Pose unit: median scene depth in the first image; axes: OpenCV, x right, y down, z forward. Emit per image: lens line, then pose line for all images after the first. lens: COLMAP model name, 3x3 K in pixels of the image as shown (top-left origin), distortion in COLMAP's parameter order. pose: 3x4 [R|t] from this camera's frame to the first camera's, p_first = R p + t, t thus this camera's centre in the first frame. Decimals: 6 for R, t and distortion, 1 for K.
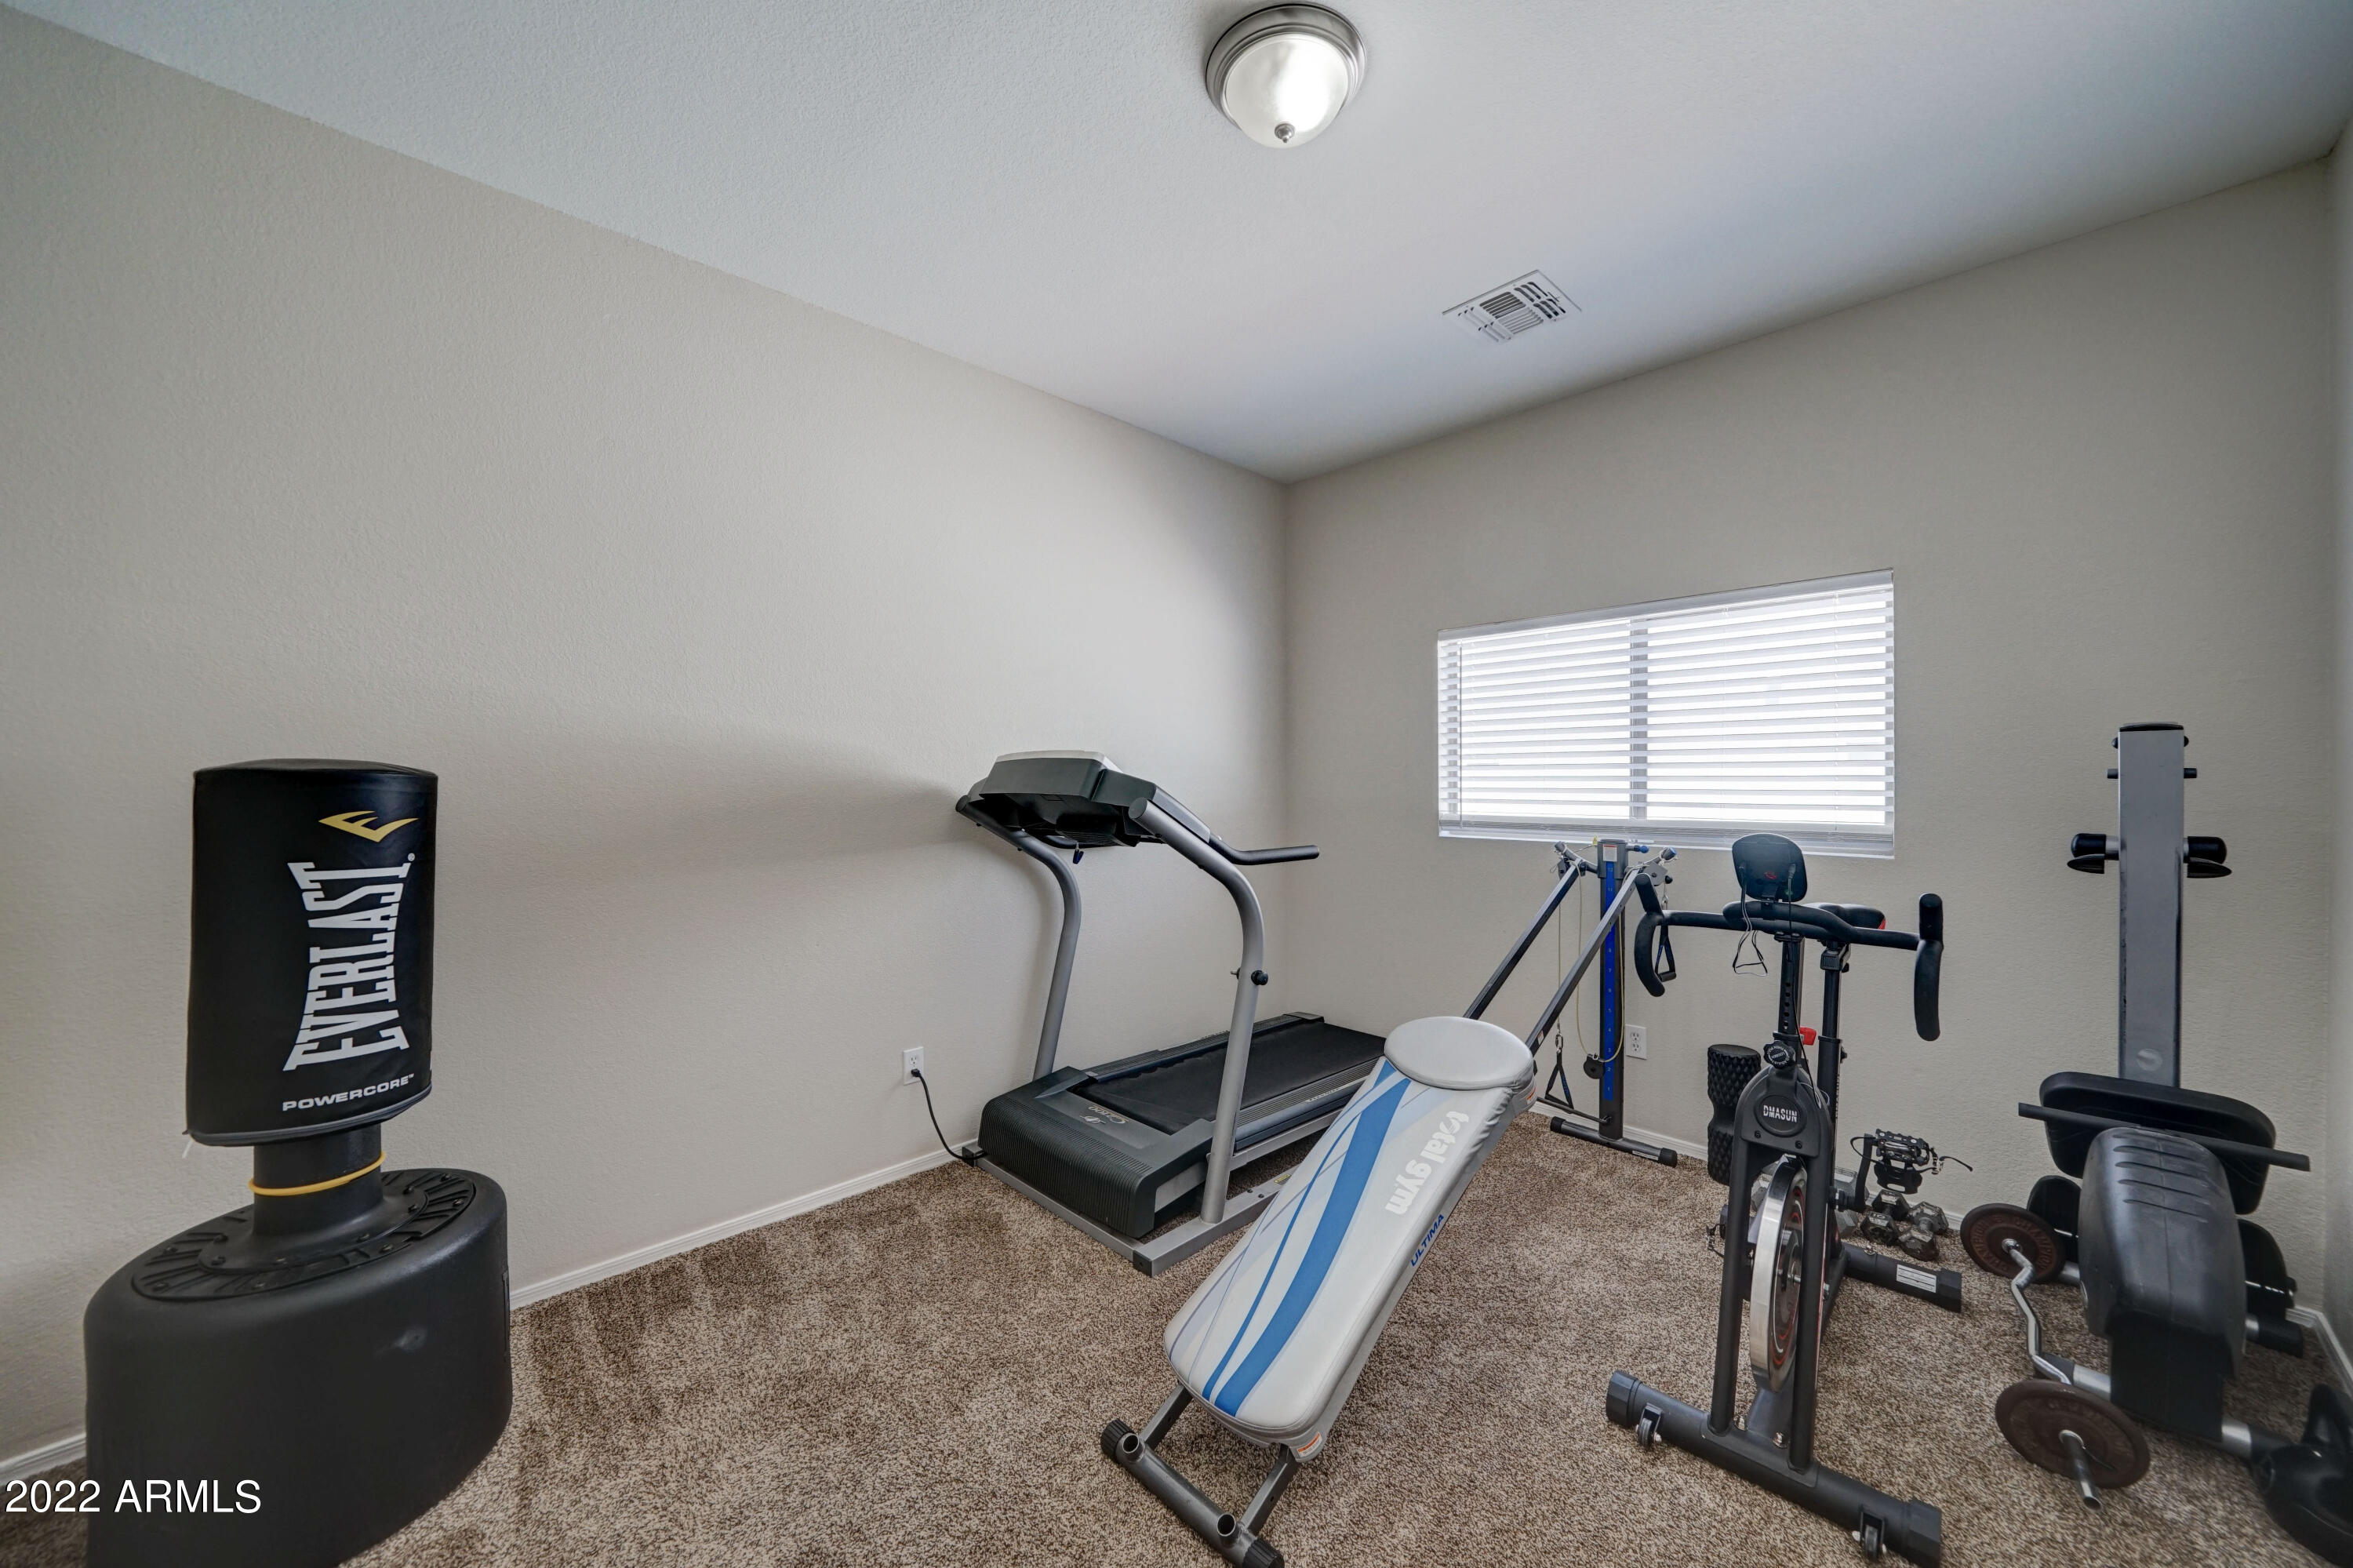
lens RADIAL K [[827.9, 0, 1176.4], [0, 827.9, 788.0], [0, 0, 1]] dist [-0.020206, -0.000165]
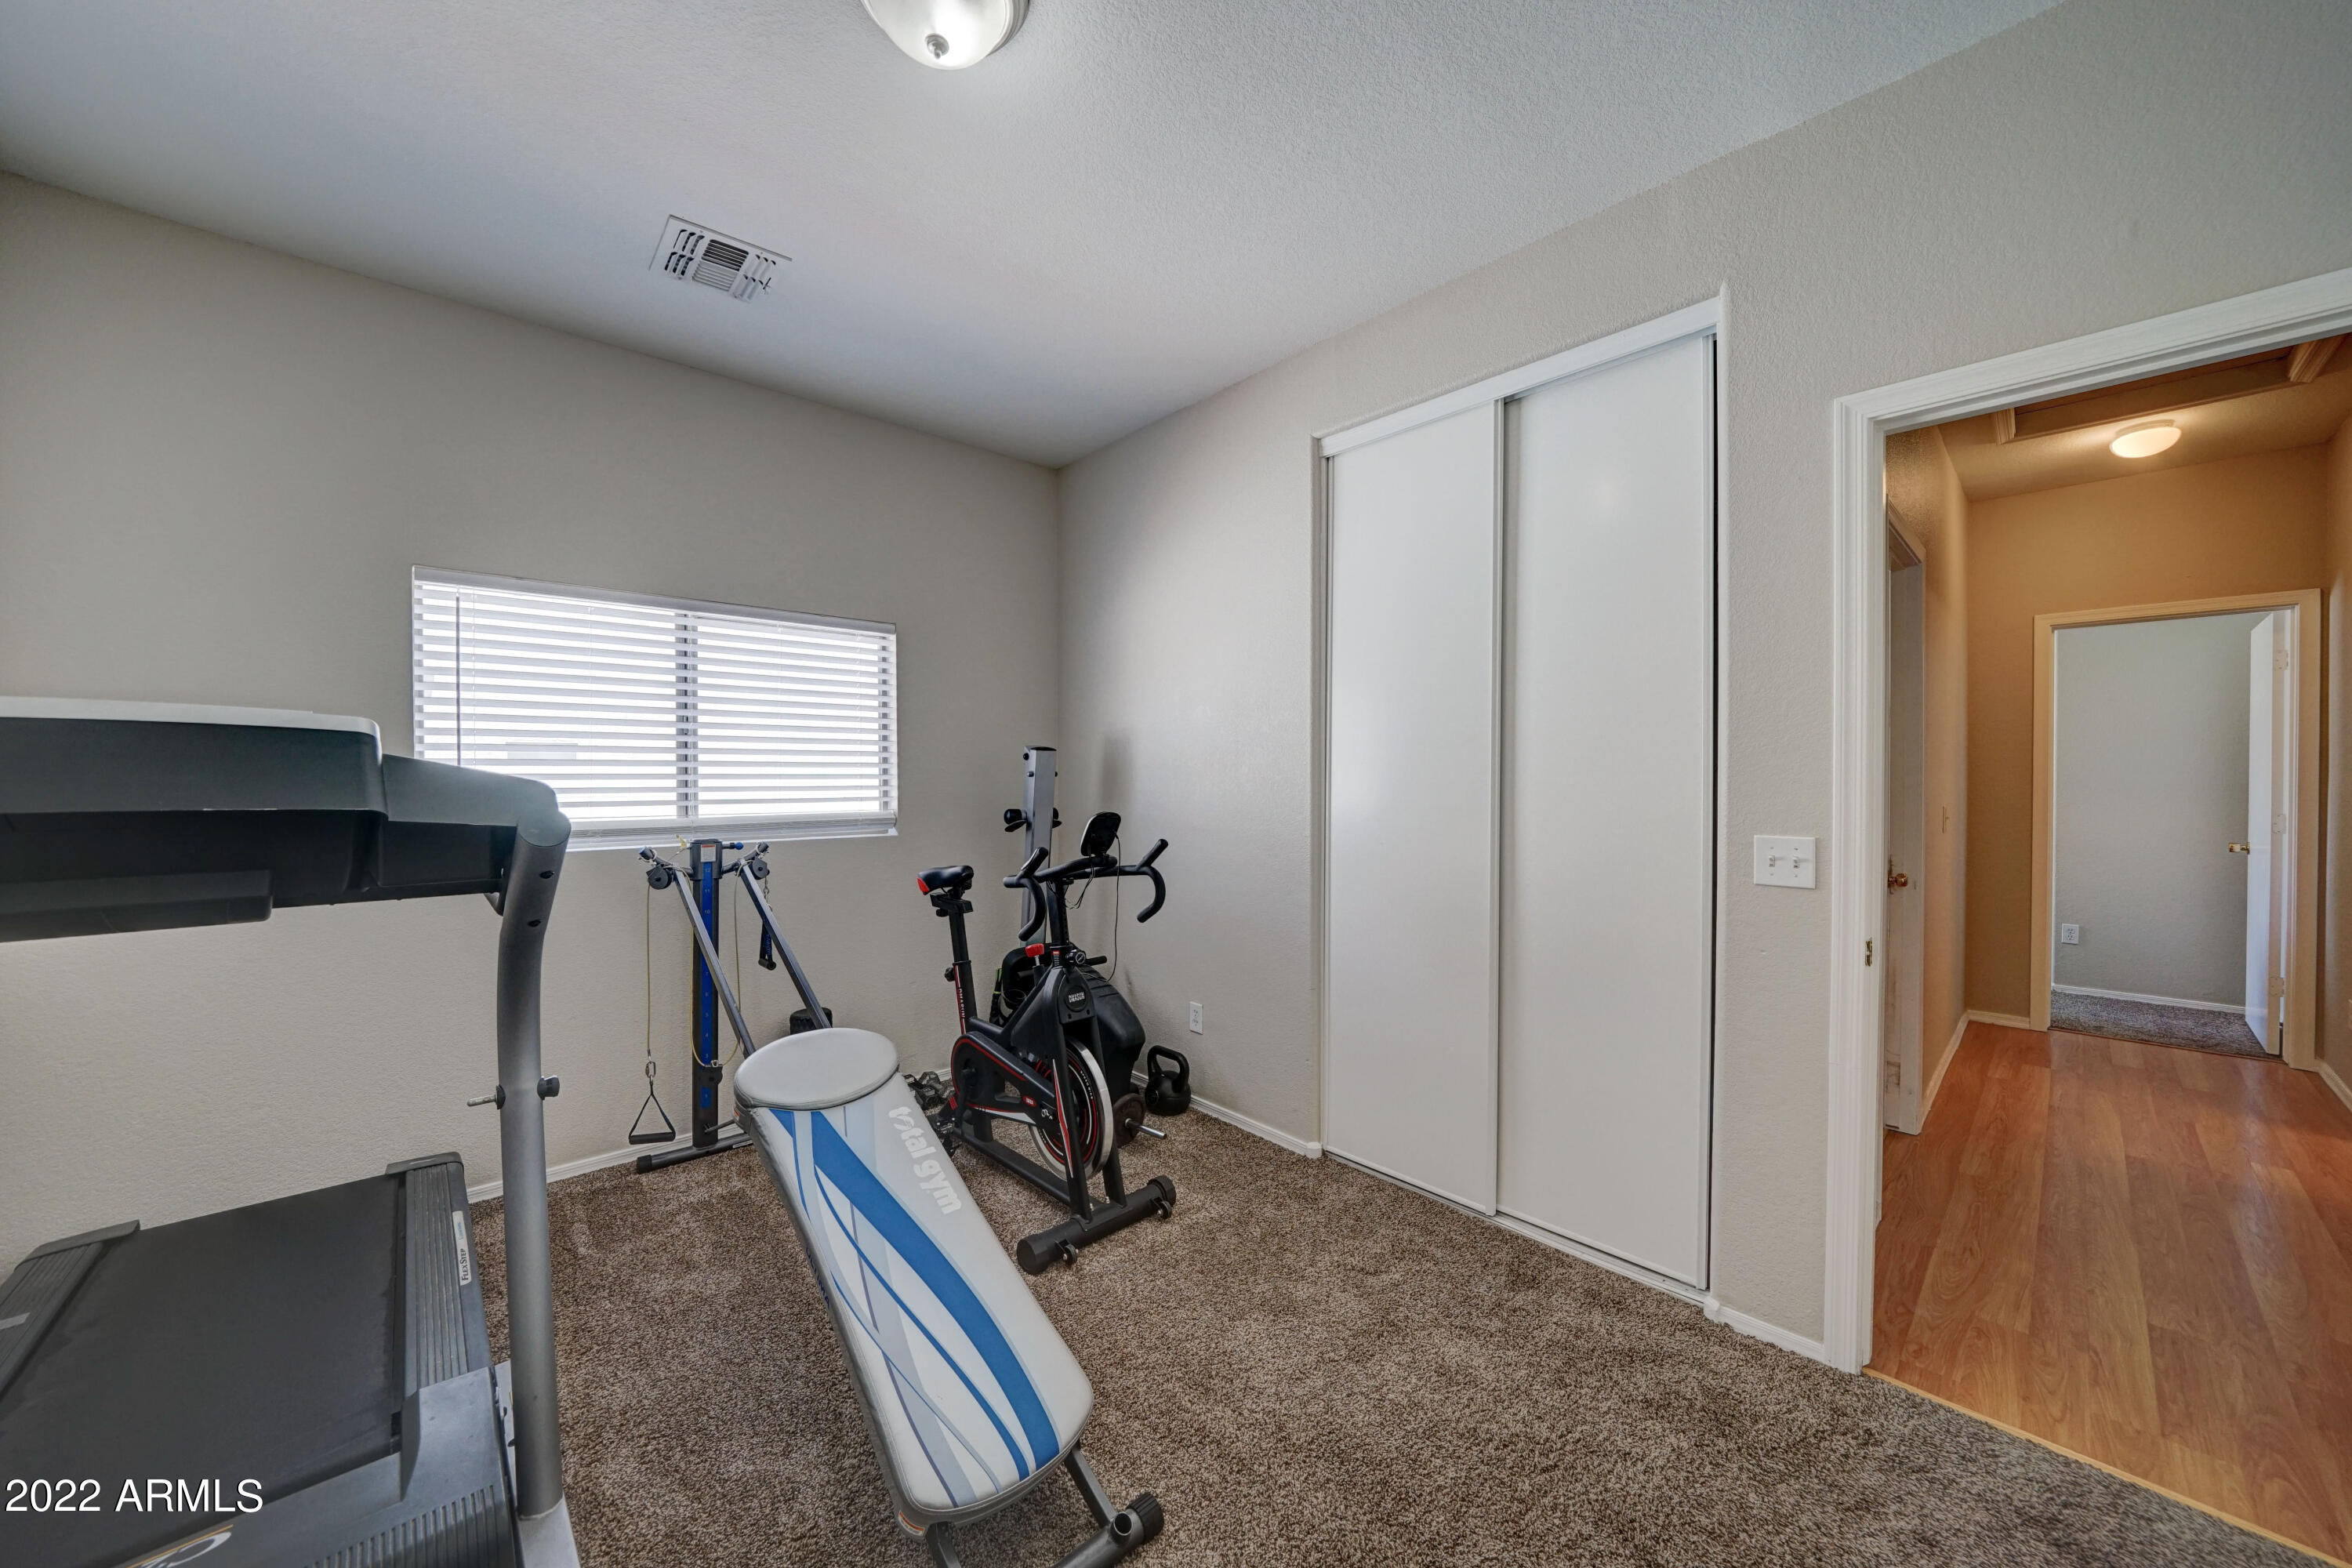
lens RADIAL K [[827.6, 0, 1183.8], [0, 827.6, 782.9], [0, 0, 1]] dist [-0.020206, -0.000165]
pose [[0.033317, -0.007116, 0.999420, -0.429004], [0.011932, 0.999906, 0.006722, -0.004098], [-0.999374, 0.011701, 0.033399, 0.406418]]
